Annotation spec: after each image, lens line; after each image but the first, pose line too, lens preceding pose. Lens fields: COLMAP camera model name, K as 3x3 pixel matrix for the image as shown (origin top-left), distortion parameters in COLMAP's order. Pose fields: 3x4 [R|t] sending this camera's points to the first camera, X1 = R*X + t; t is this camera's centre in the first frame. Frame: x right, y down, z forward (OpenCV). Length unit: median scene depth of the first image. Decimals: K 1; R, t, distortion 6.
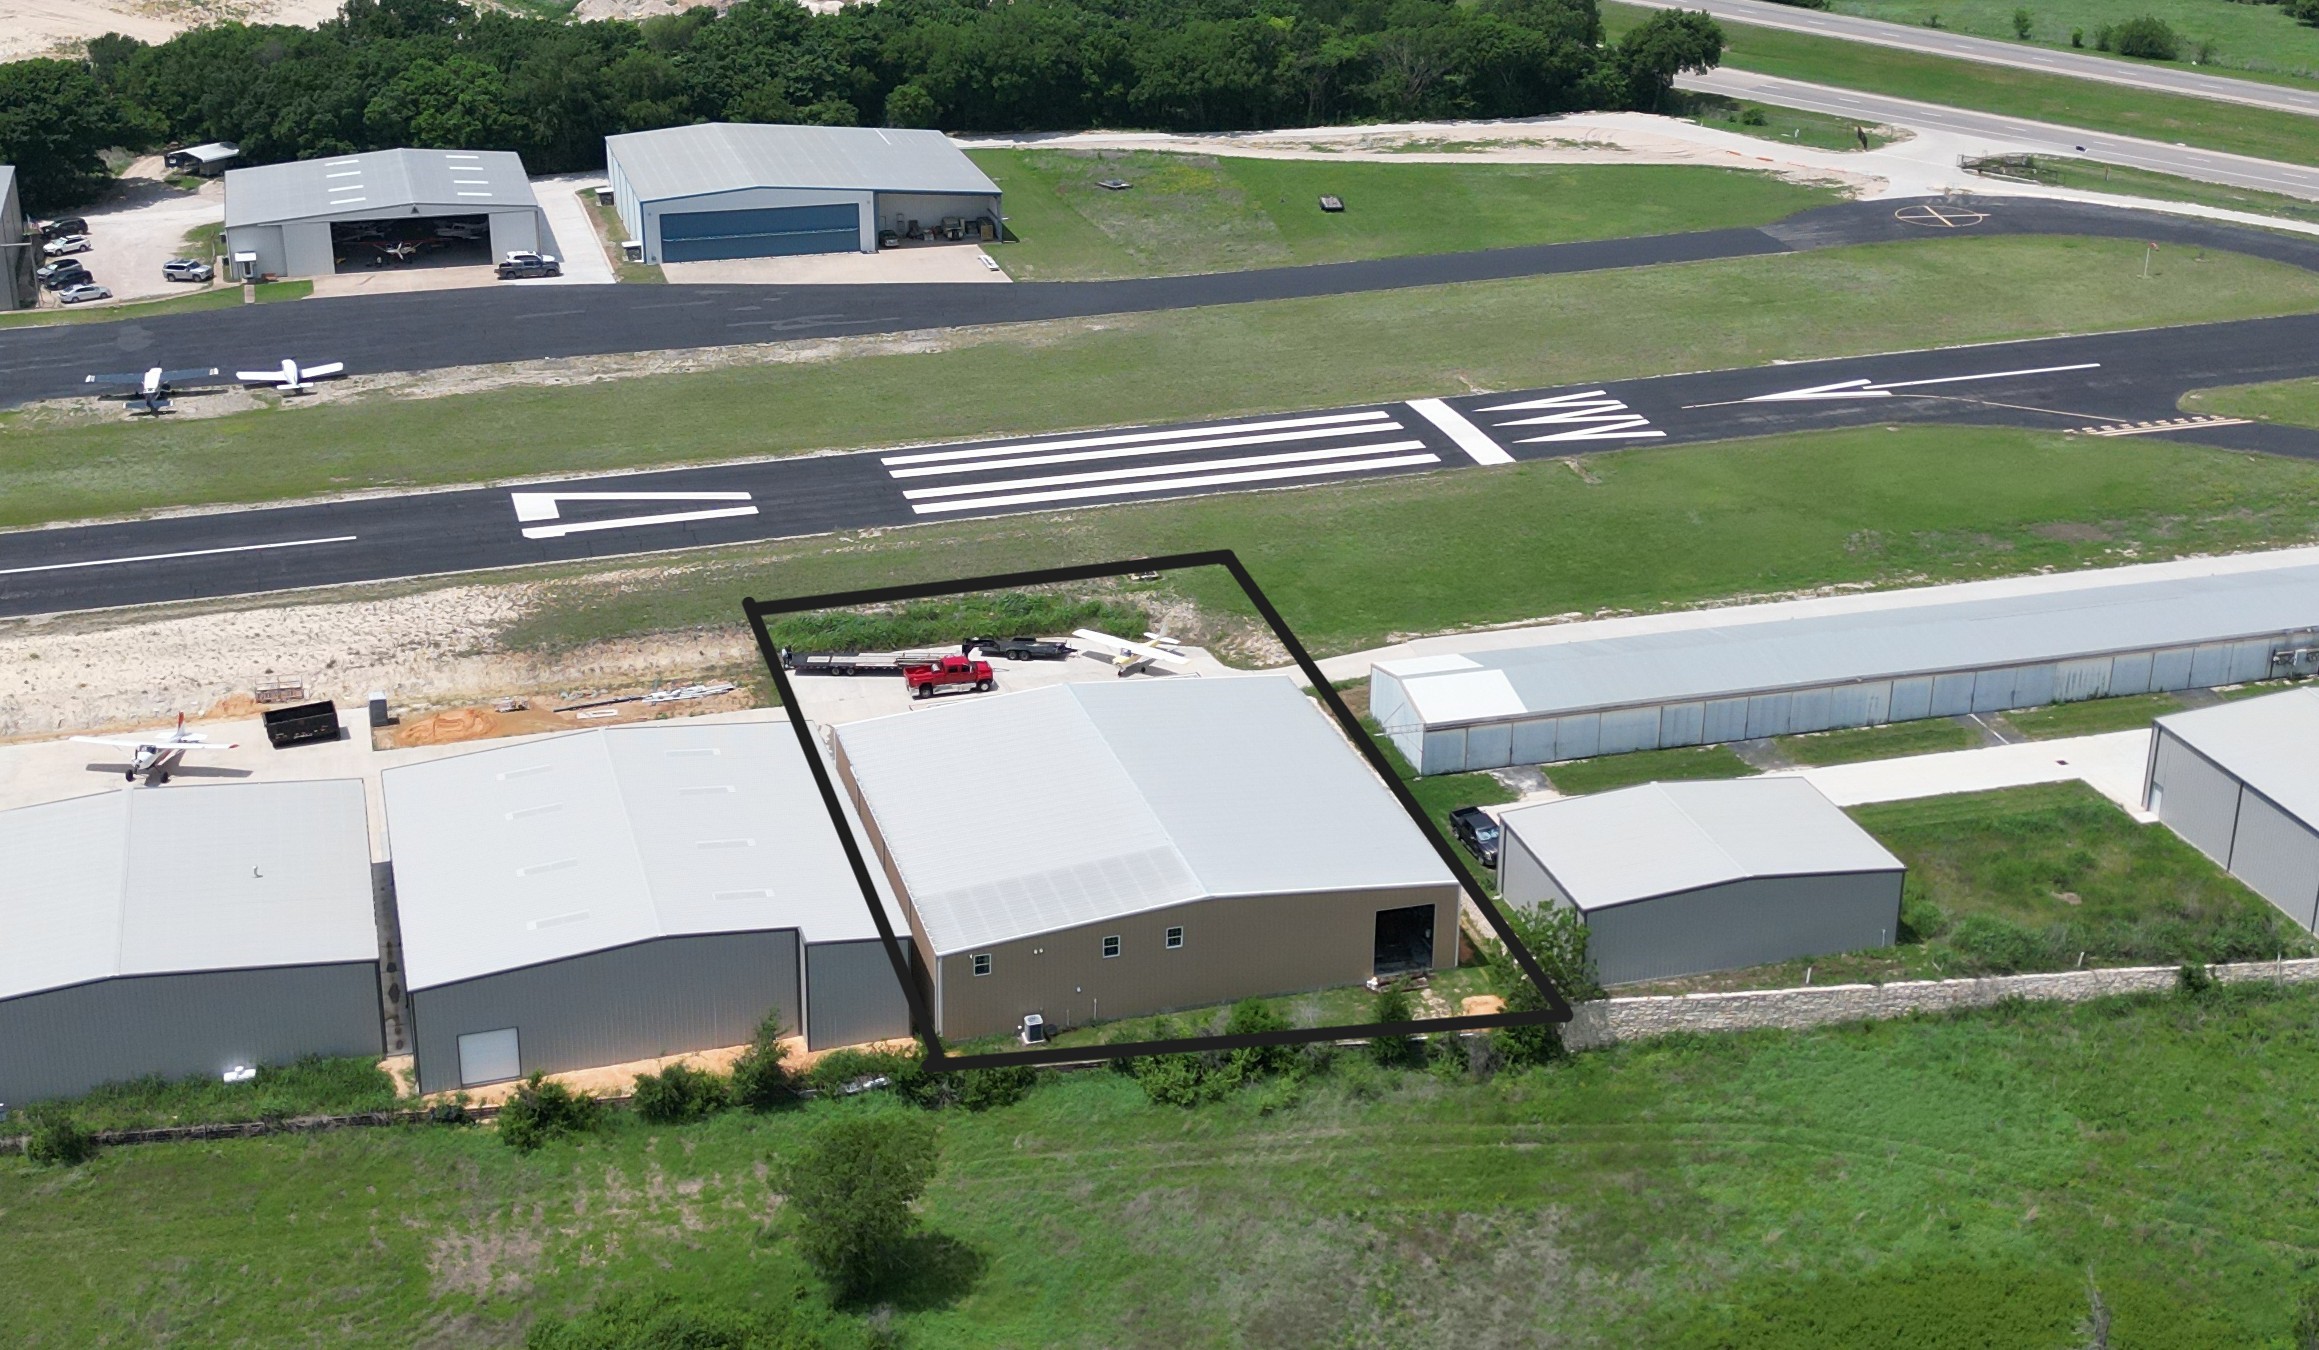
lens RADIAL K [[2849.9, 0, 1206.9], [0, 2849.9, 510.0], [0, 0, 1]] dist [0.091213, 0.000000]
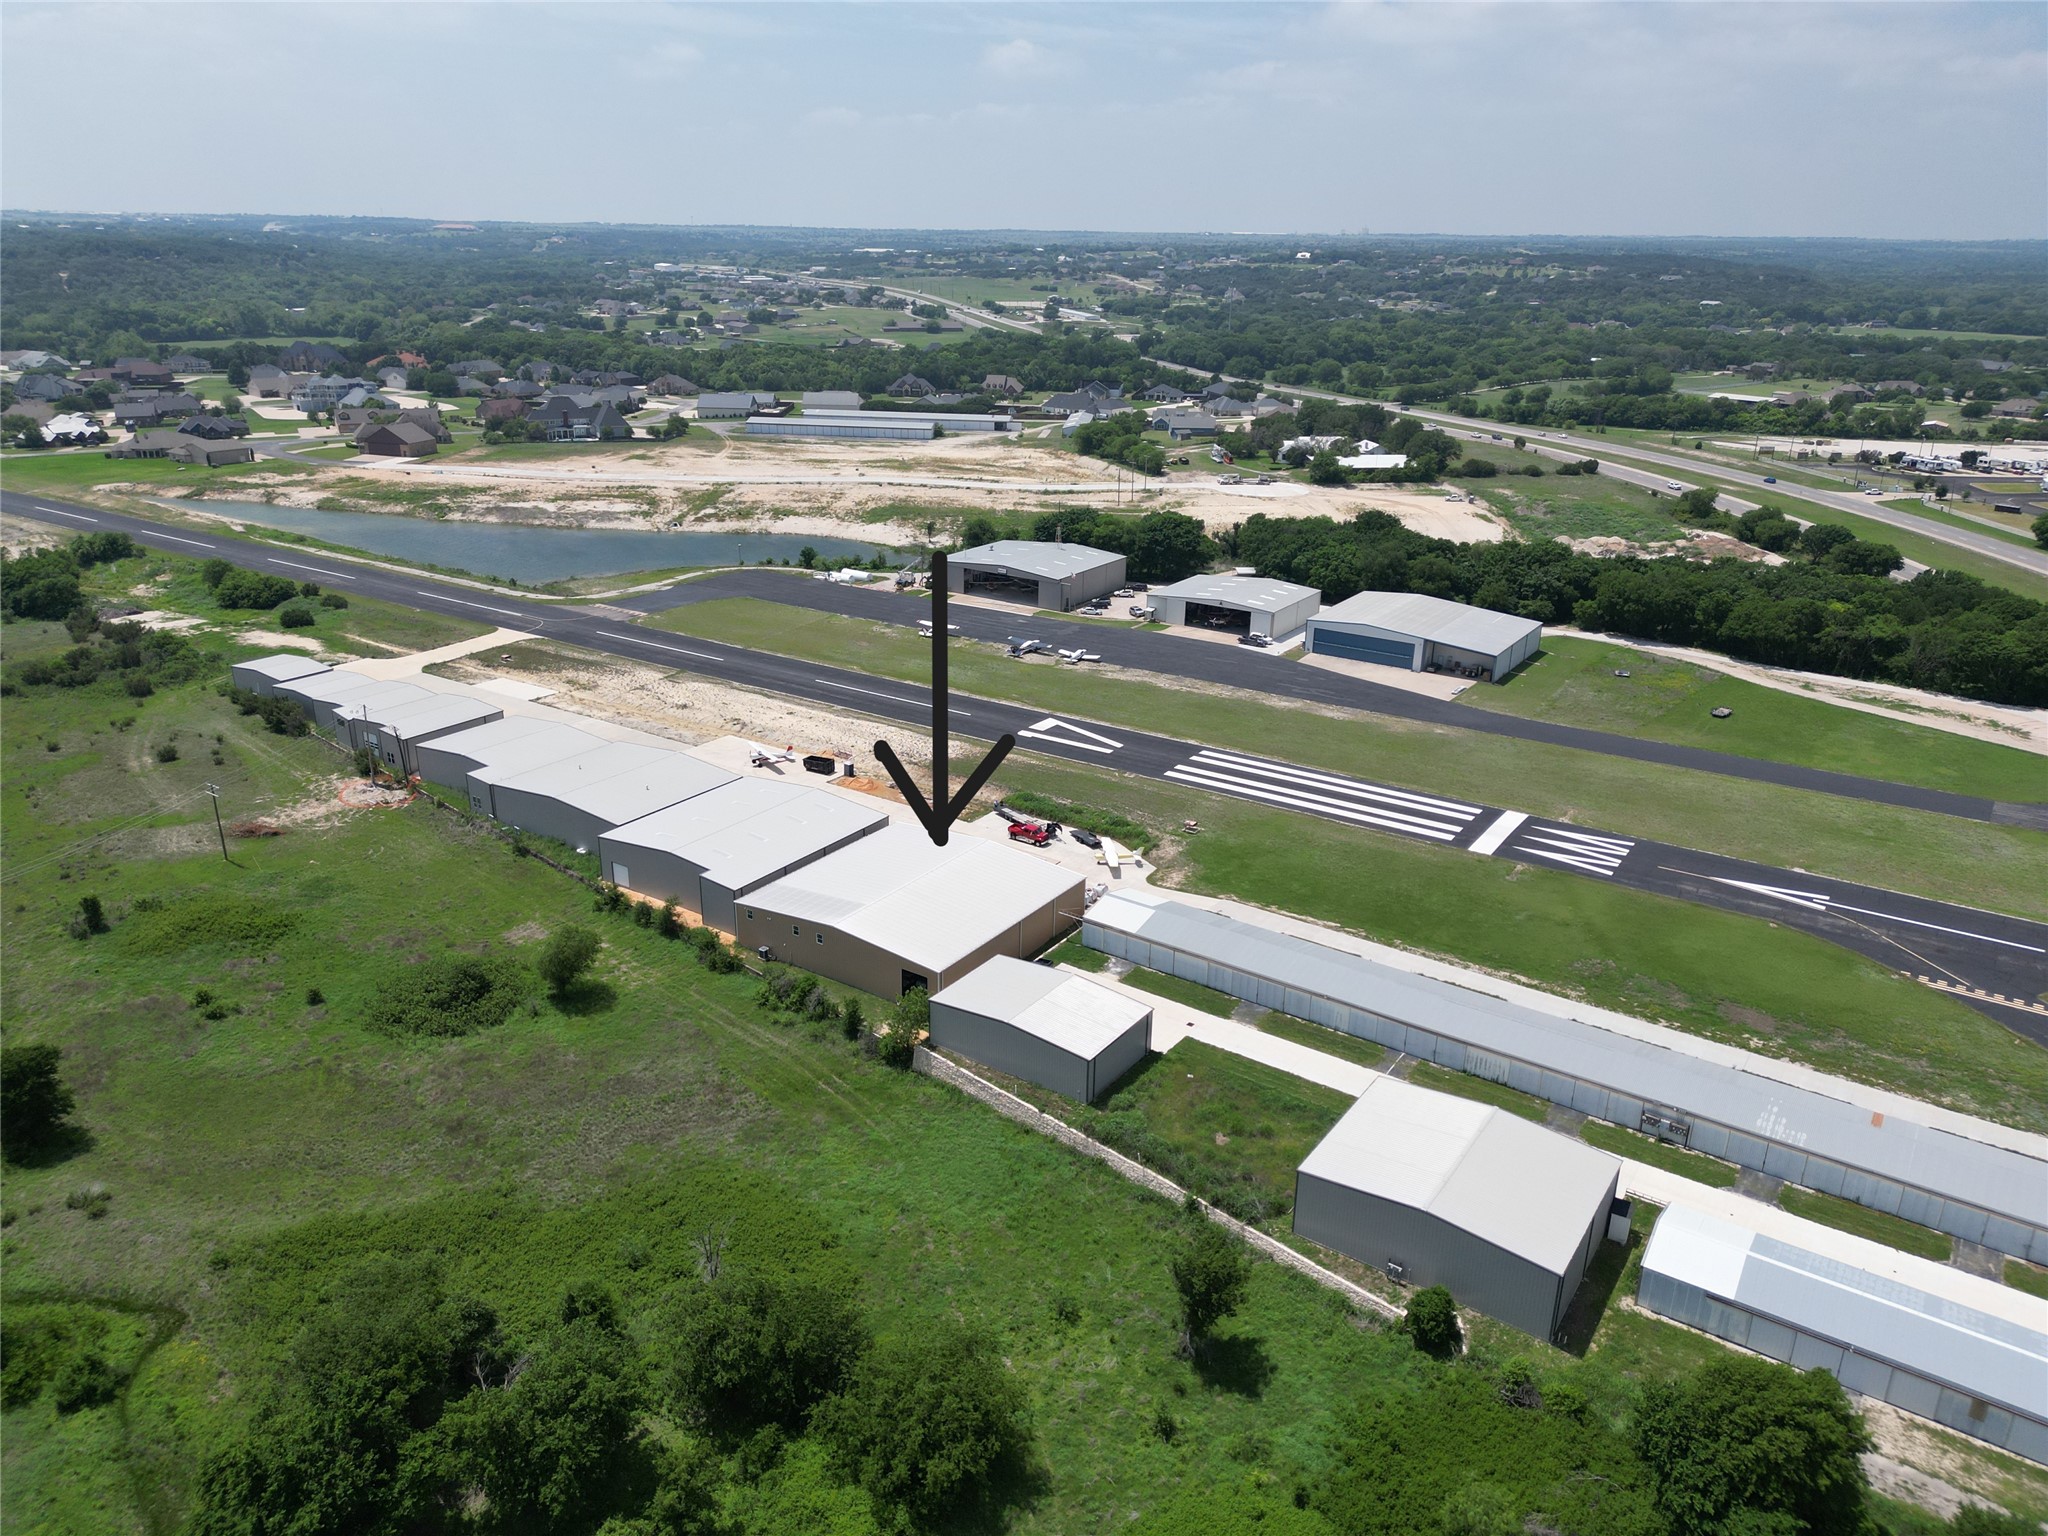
lens RADIAL K [[1444.4, 0, 1026.8], [0, 1444.4, 763.6], [0, 0, 1]] dist [0.066611, -0.062027]
pose [[0.623160, 0.265313, -0.735718, 0.656918], [-0.277361, 0.954529, 0.109293, -0.102440], [0.731261, 0.135953, 0.668412, 0.313081]]
